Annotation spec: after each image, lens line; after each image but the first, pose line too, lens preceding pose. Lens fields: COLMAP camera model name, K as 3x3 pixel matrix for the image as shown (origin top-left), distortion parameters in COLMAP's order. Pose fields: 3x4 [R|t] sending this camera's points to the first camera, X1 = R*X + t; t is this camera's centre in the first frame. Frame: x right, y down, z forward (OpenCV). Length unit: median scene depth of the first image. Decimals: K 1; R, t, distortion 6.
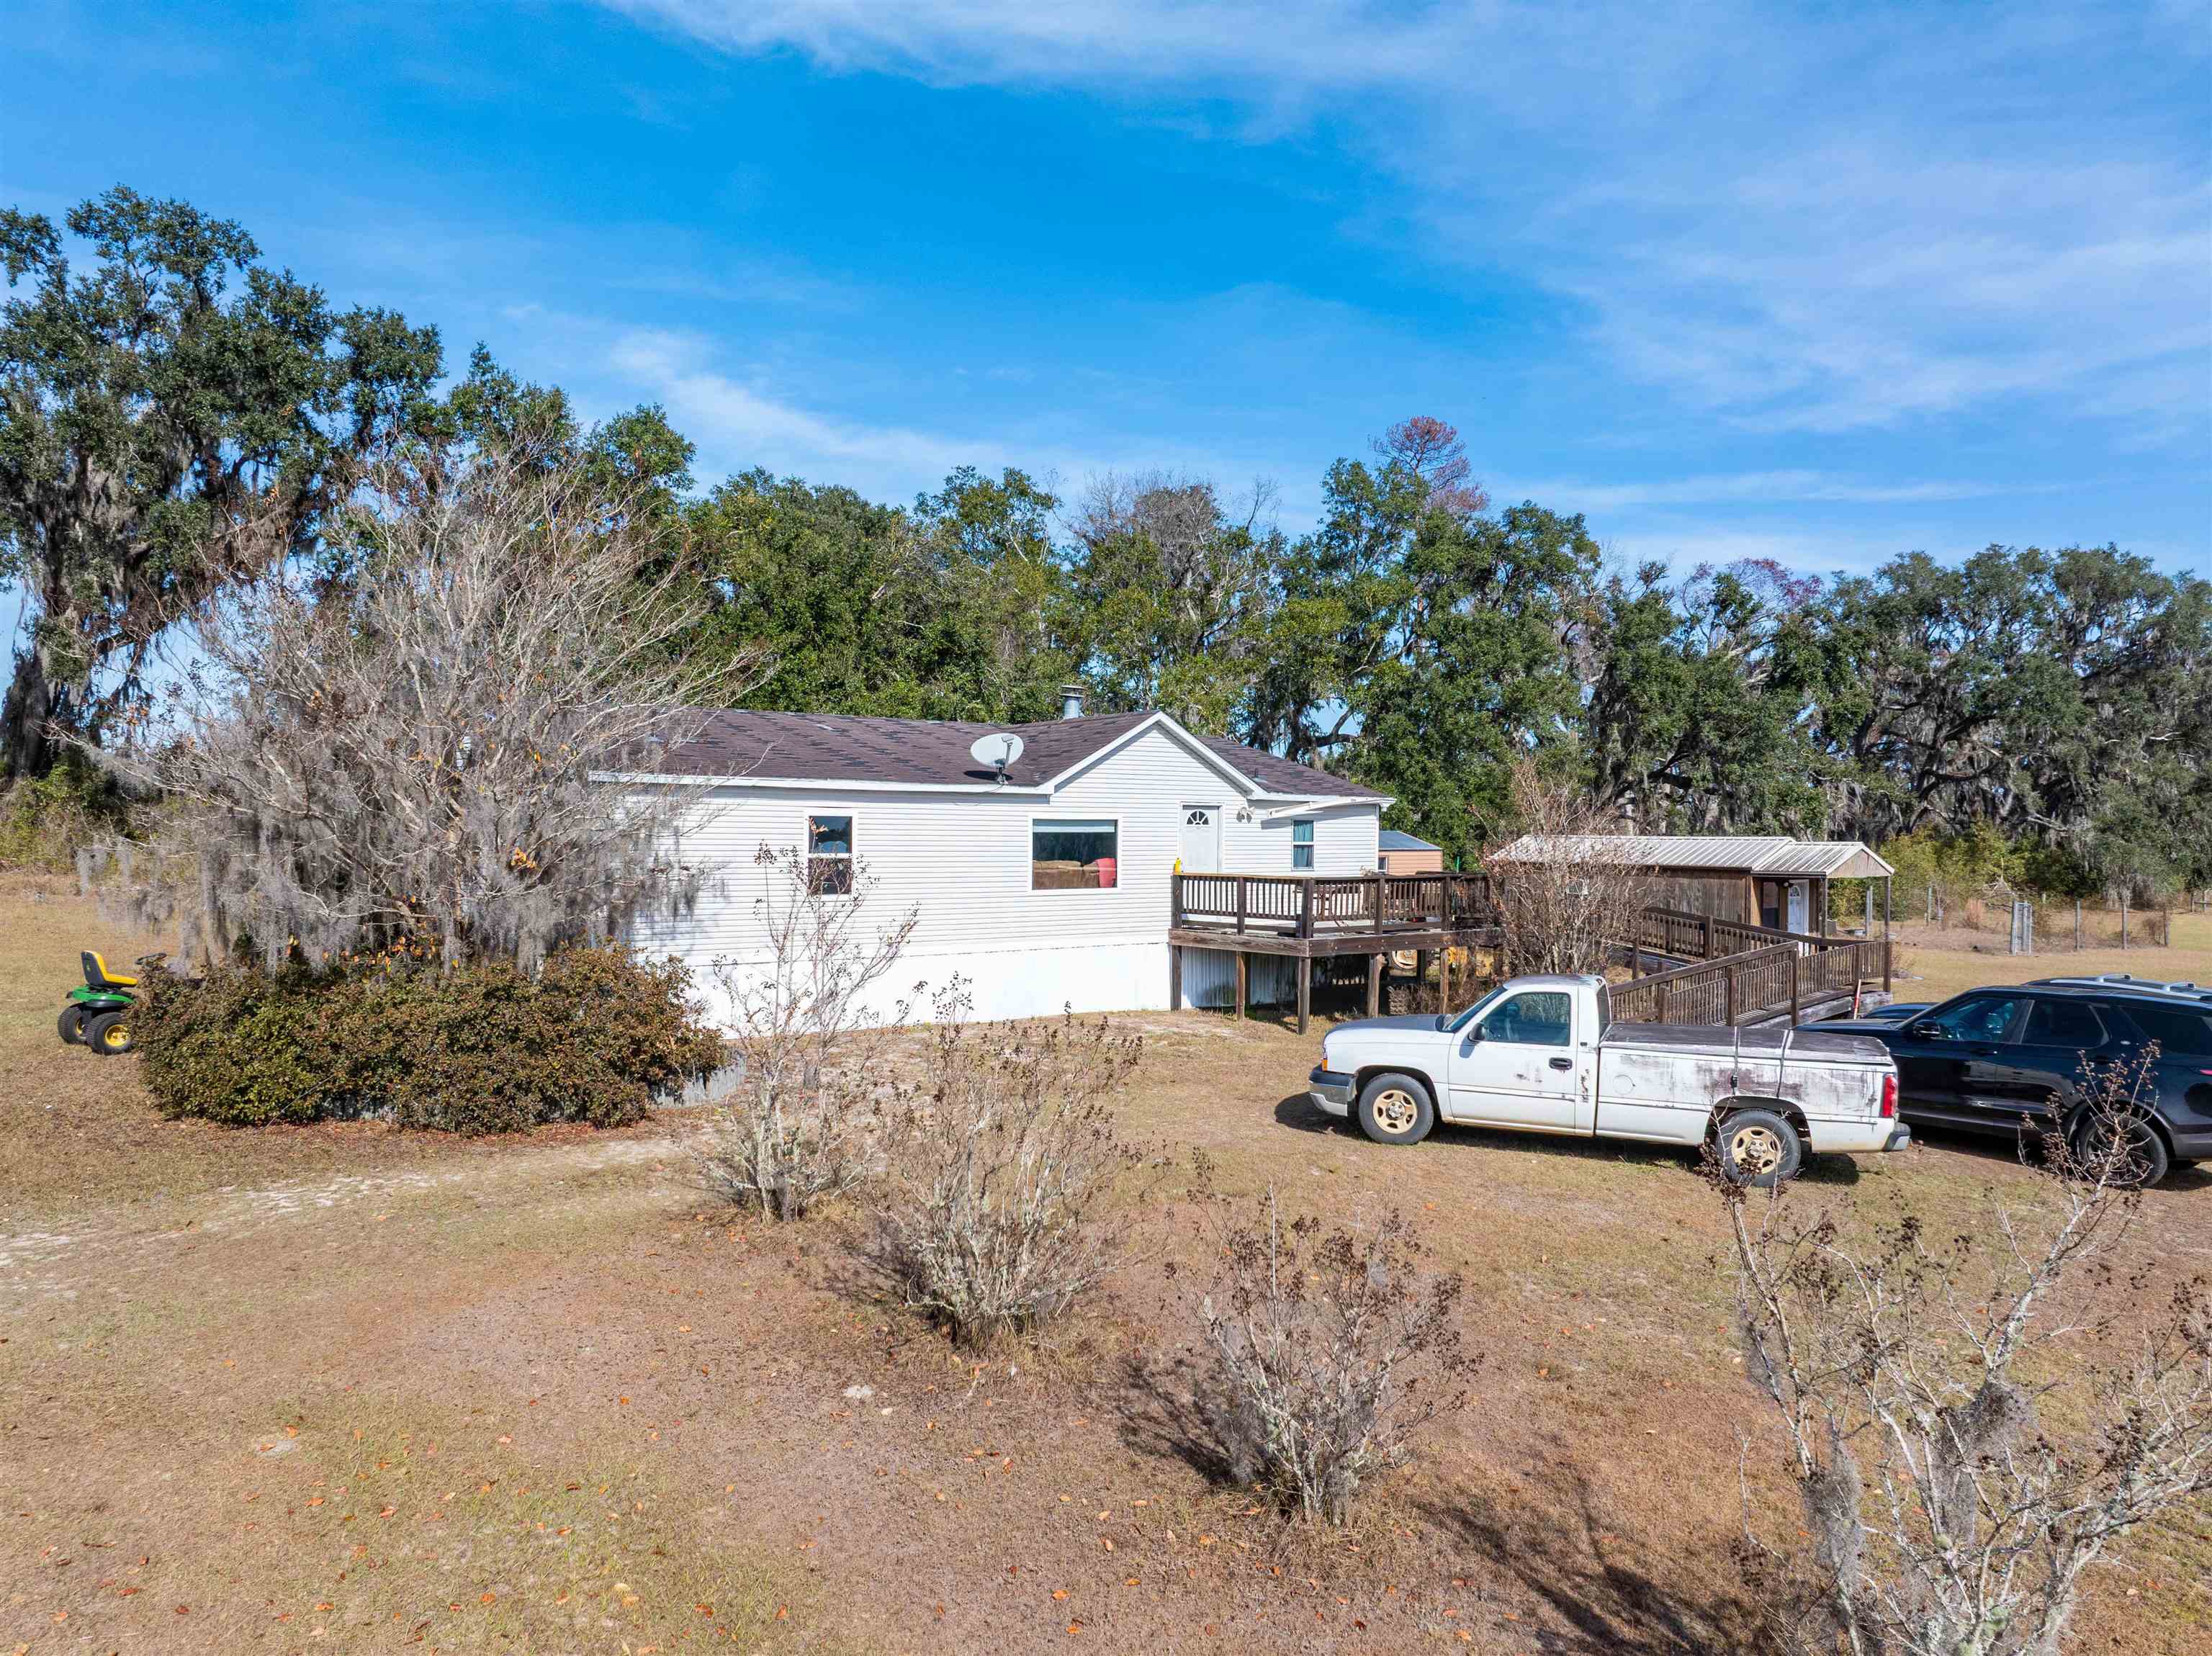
lens RADIAL K [[1573.0, 0, 1110.6], [0, 1573.0, 825.6], [0, 0, 1]] dist [-0.031250, 0.021706]
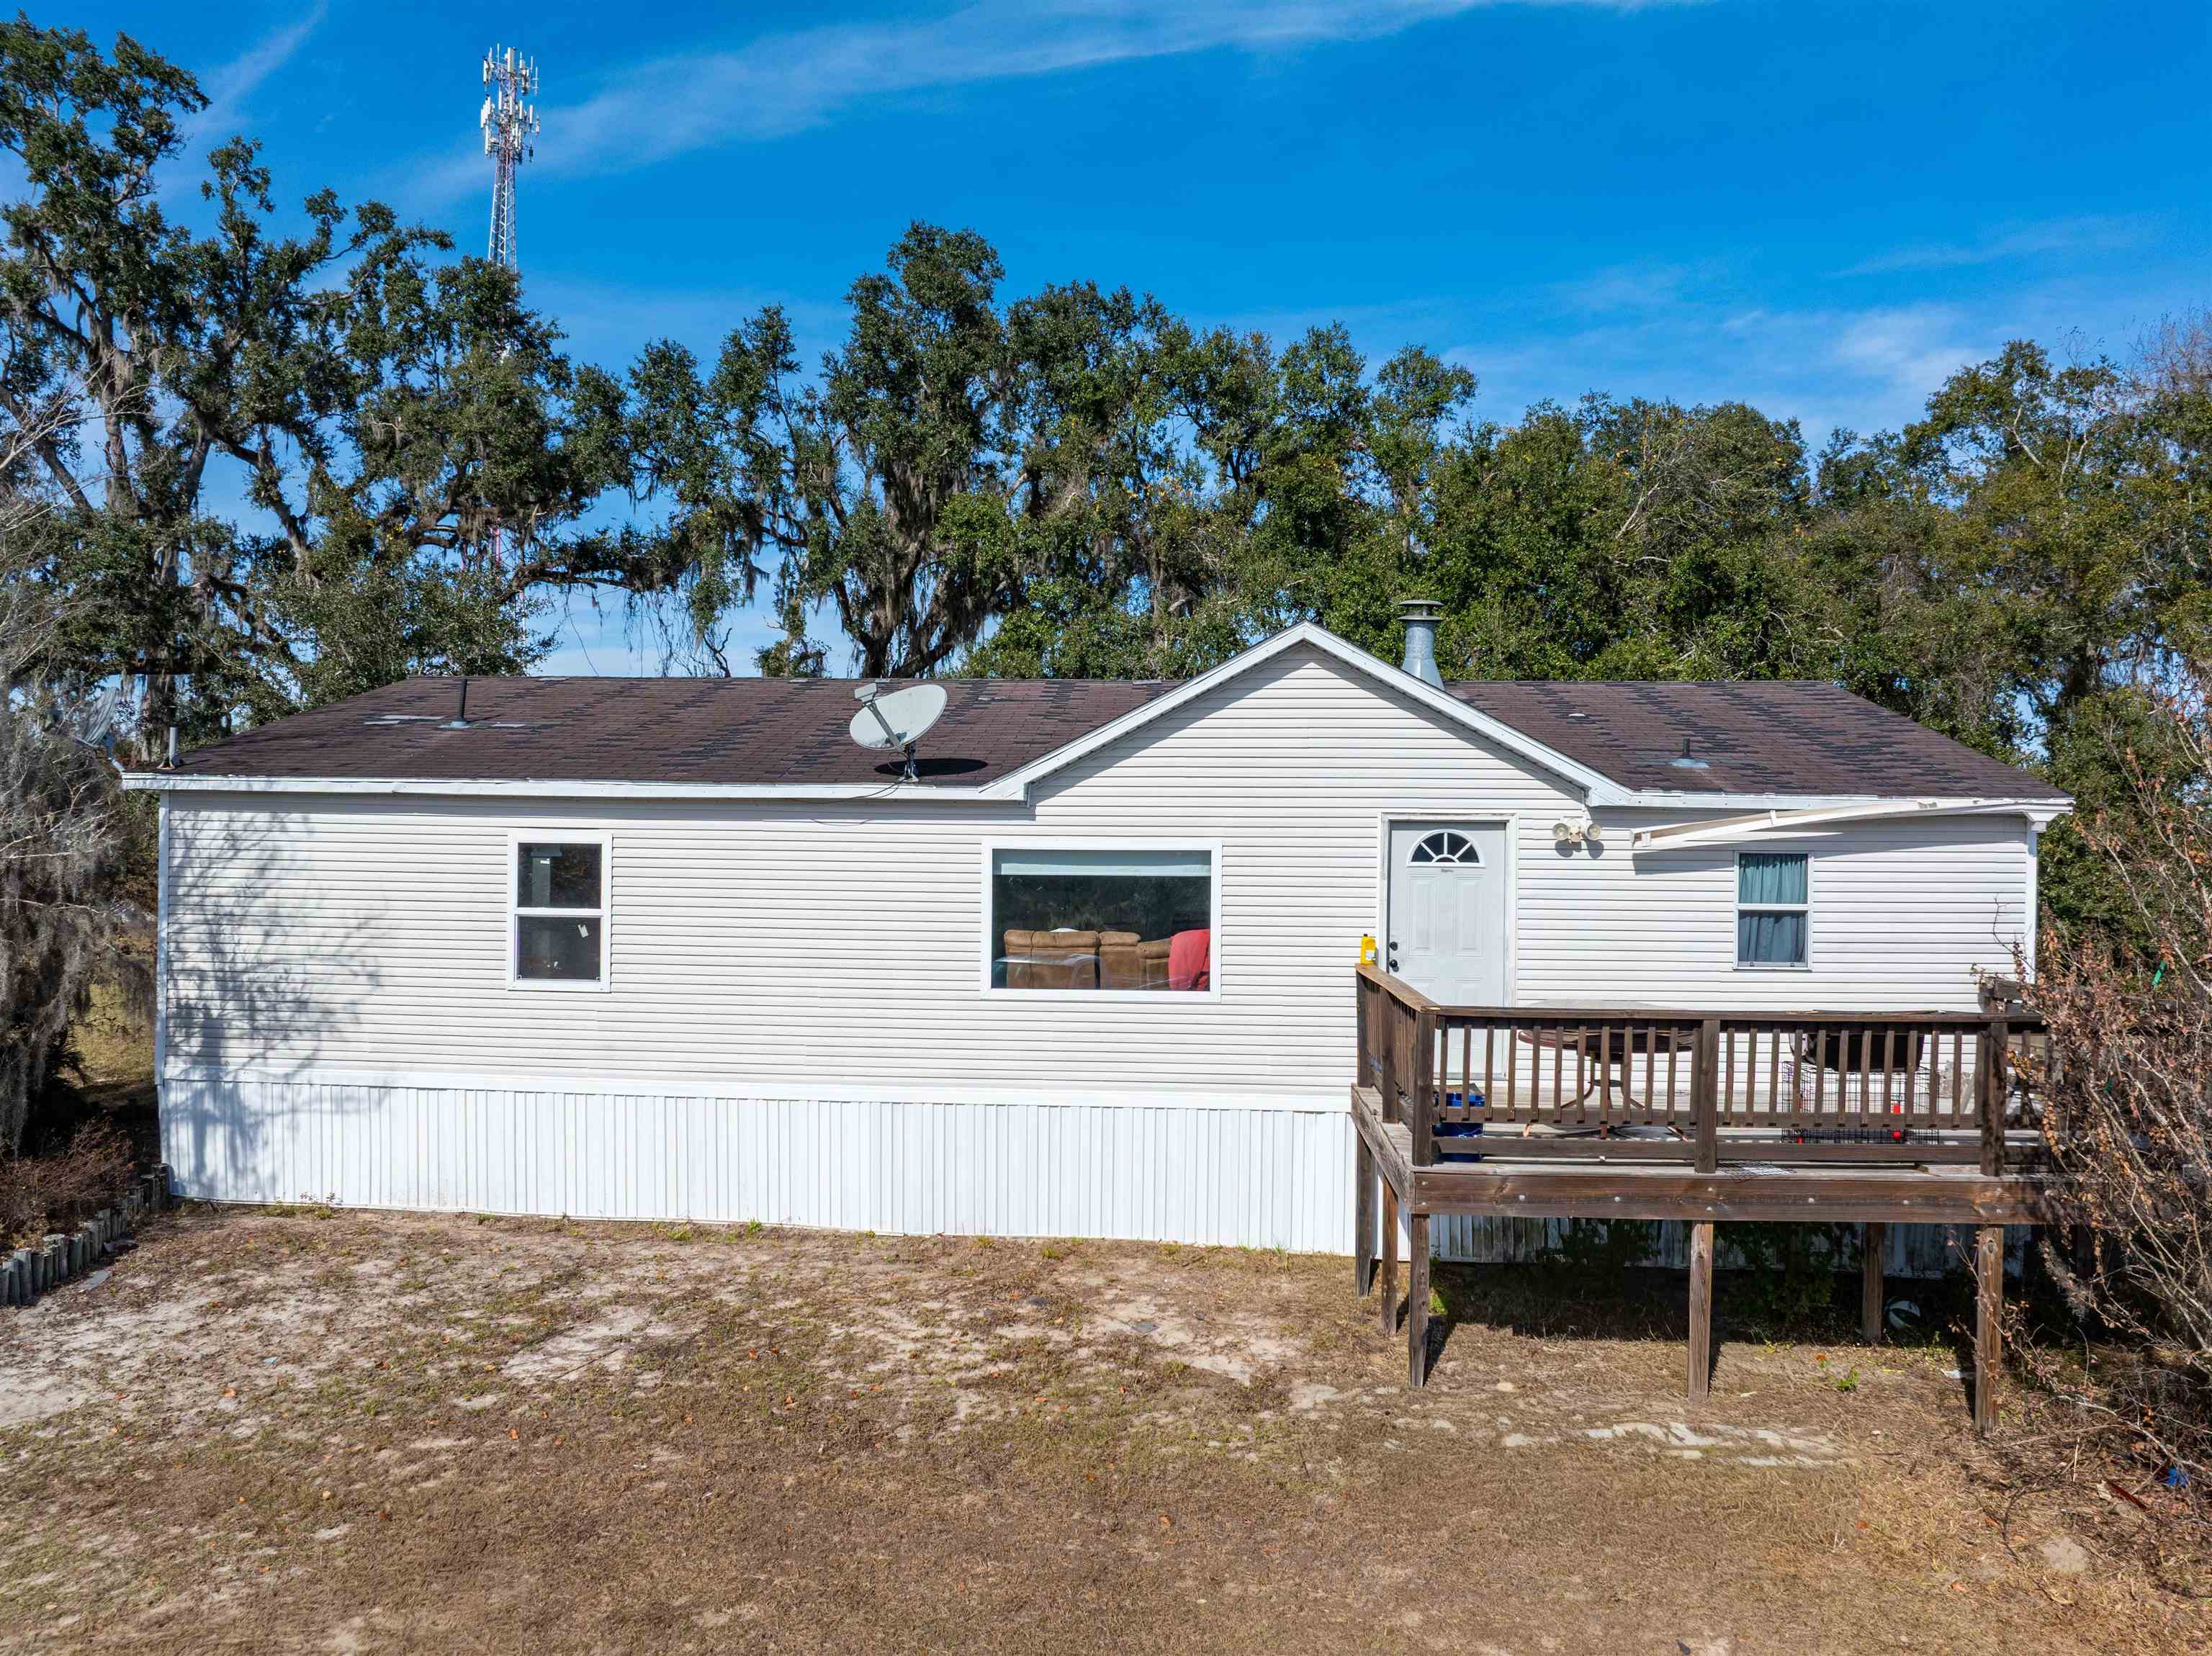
lens RADIAL K [[1573.0, 0, 1103.3], [0, 1573.0, 828.8], [0, 0, 1]] dist [-0.031250, 0.021706]
pose [[0.728988, -0.001754, -0.684524, 0.173176], [-0.004500, 0.999963, -0.007354, -0.003832], [0.684511, 0.008441, 0.728953, 0.344522]]
